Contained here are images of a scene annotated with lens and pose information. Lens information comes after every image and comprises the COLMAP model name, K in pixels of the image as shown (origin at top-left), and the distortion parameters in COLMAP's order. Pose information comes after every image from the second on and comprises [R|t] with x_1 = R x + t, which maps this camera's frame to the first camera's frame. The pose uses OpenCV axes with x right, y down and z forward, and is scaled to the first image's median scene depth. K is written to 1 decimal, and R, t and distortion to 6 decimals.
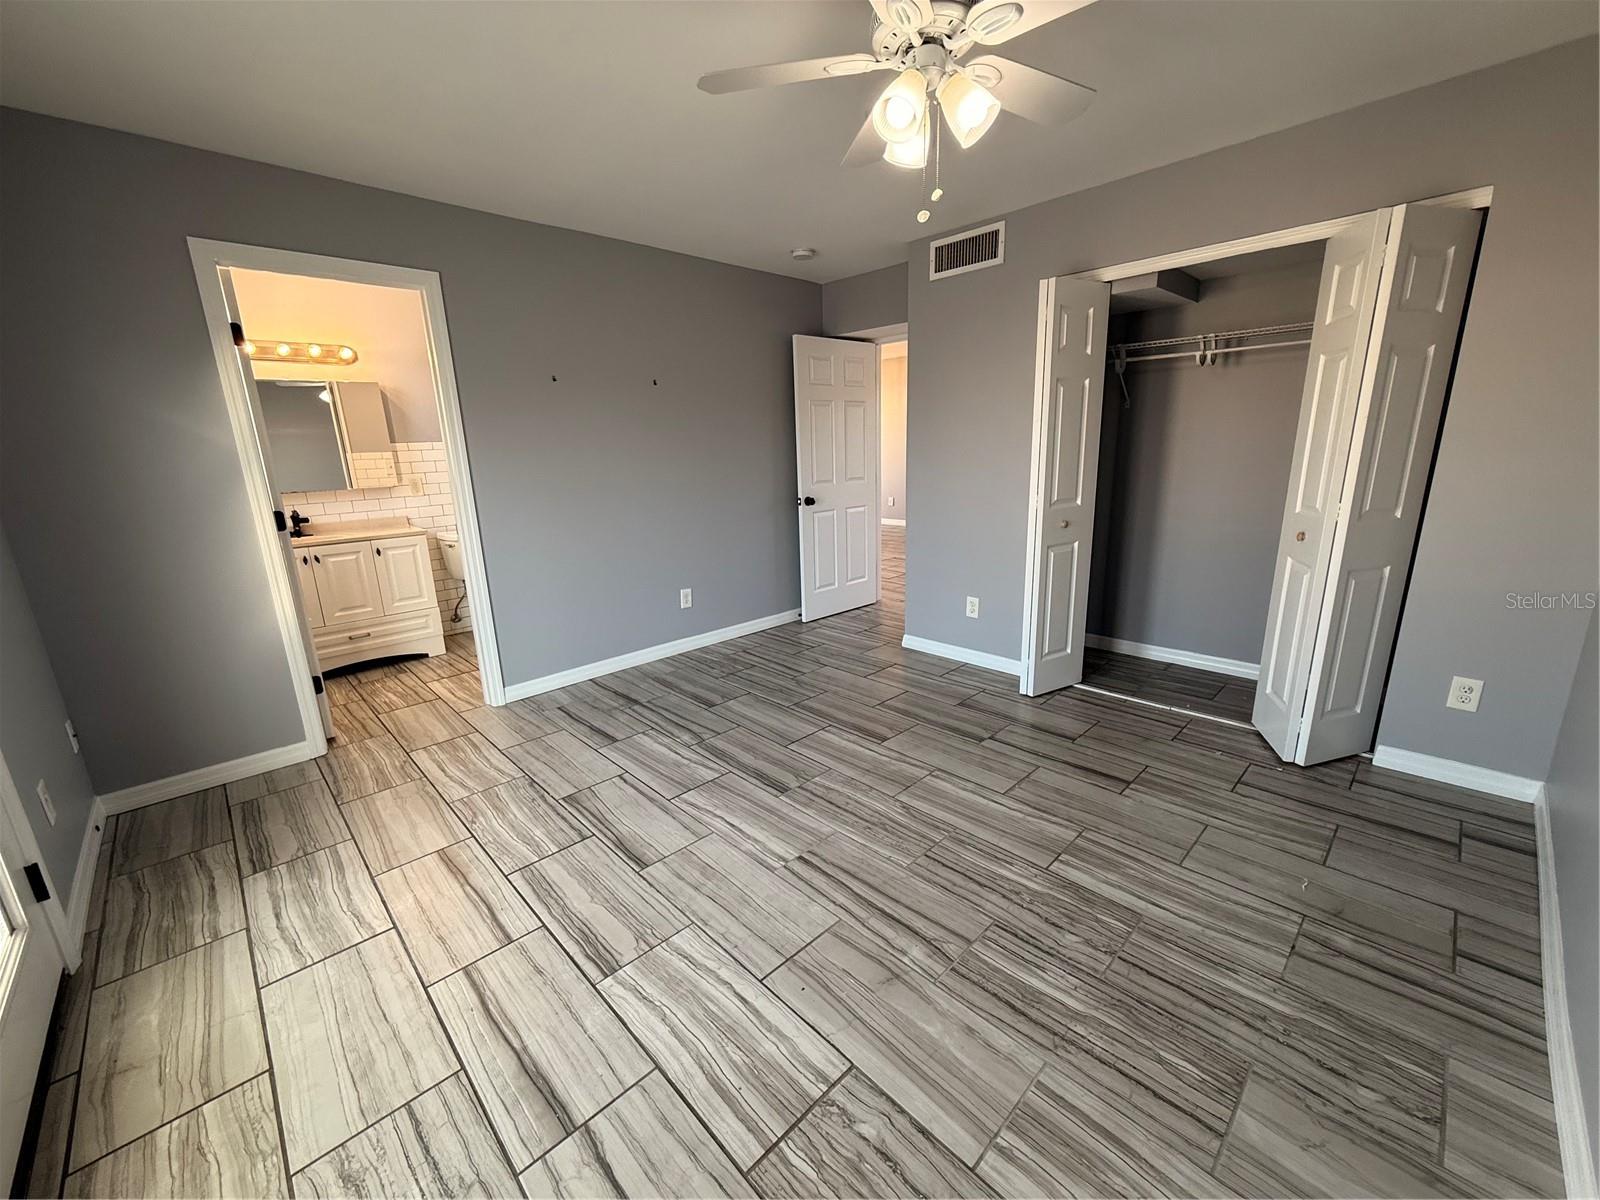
lens RADIAL K [[635.4, 0, 801.2], [0, 635.4, 600.8], [0, 0, 1]] dist [-0.000493, -0.000180]
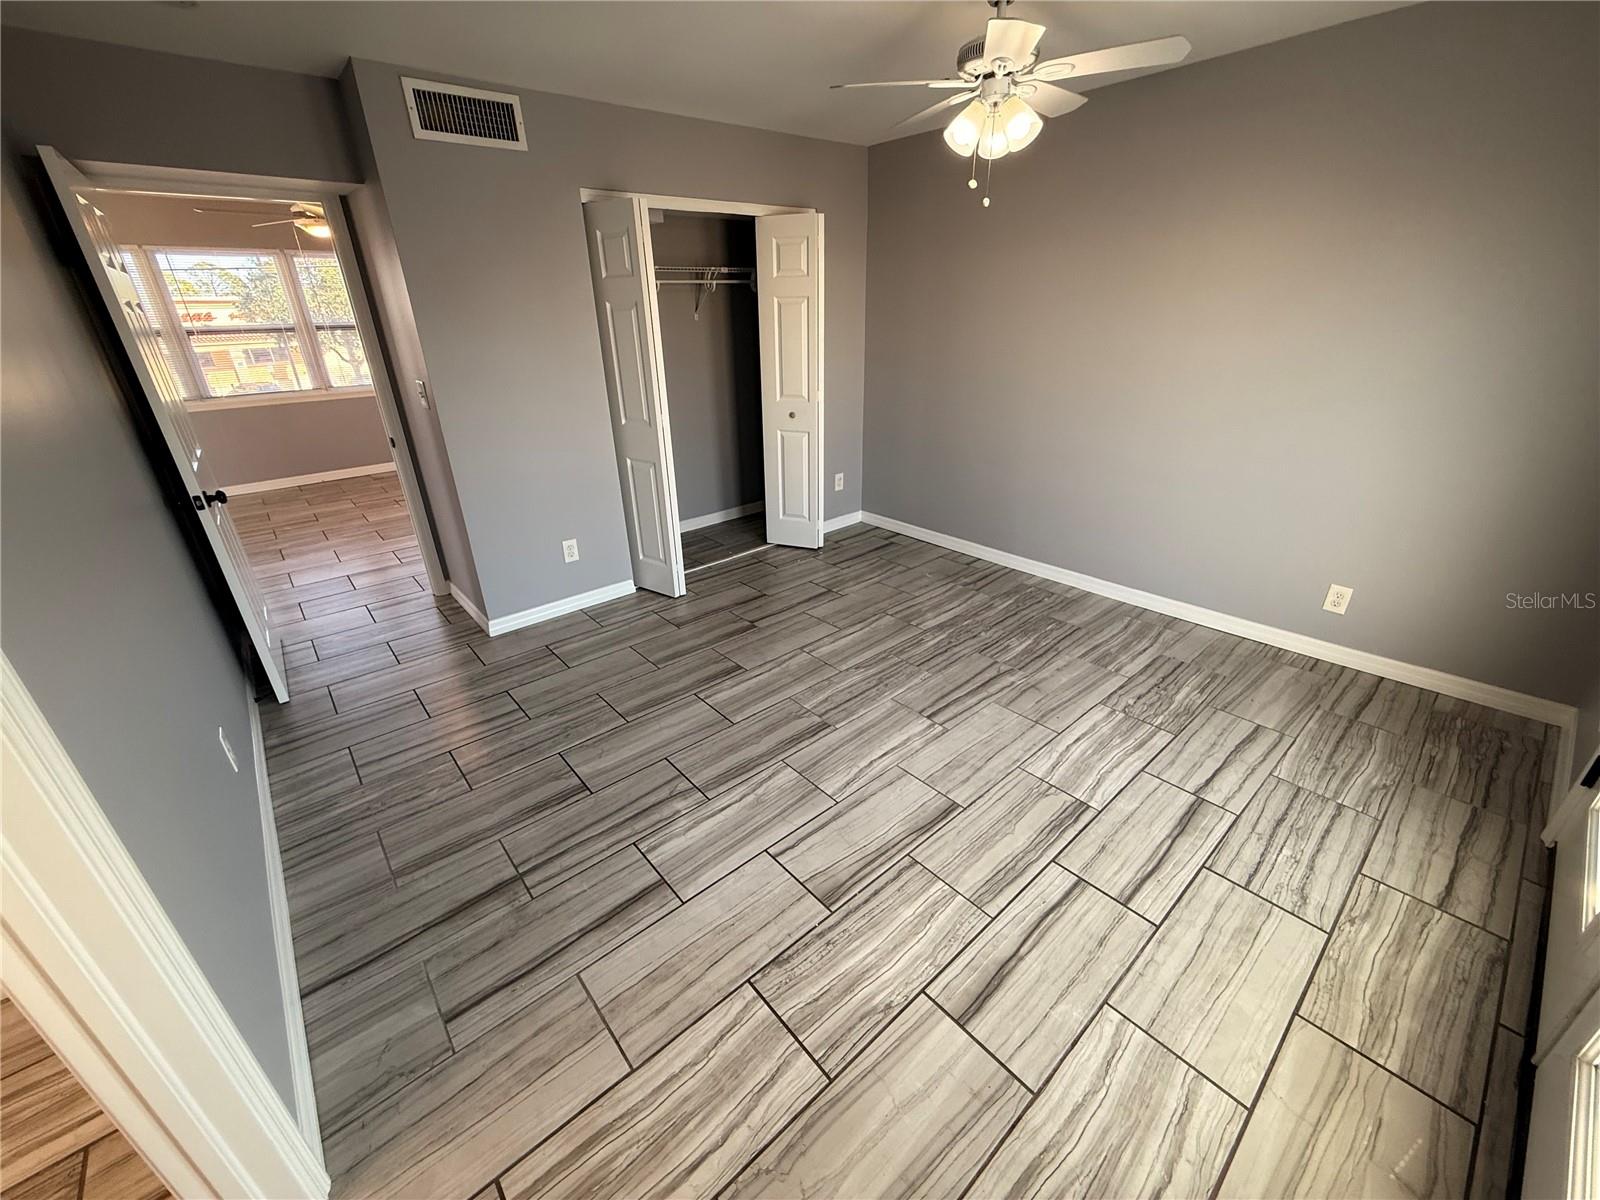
lens RADIAL K [[635.4, 0, 797.5], [0, 635.4, 601.6], [0, 0, 1]] dist [-0.000493, -0.000180]
pose [[0.060325, -0.394923, 0.916732, -0.986955], [0.261122, 0.892666, 0.367373, -0.298299], [-0.963419, 0.217217, 0.156973, 0.924478]]
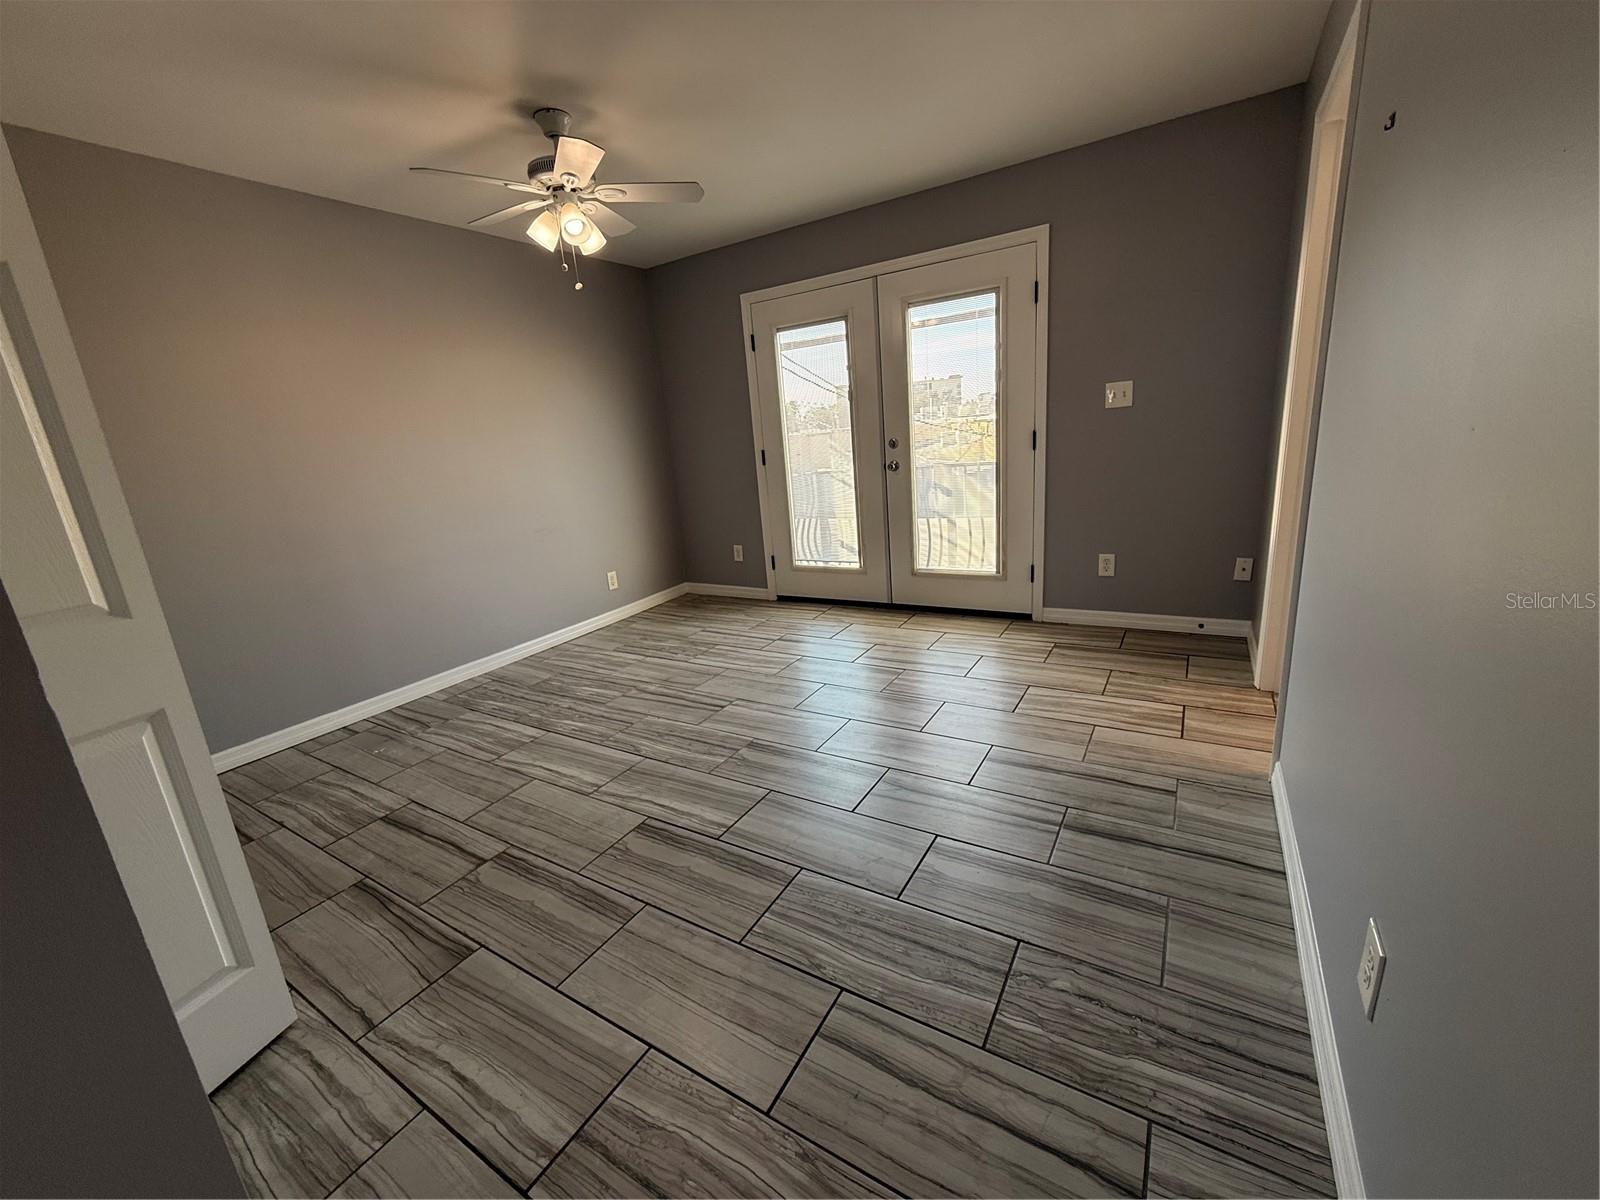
lens RADIAL K [[635.4, 0, 803.7], [0, 635.4, 601.4], [0, 0, 1]] dist [-0.000493, -0.000180]
pose [[-0.961817, 0.169086, -0.215216, 0.082097], [0.045805, 0.874694, 0.482507, -0.444194], [0.269833, 0.454226, -0.849040, 1.981522]]
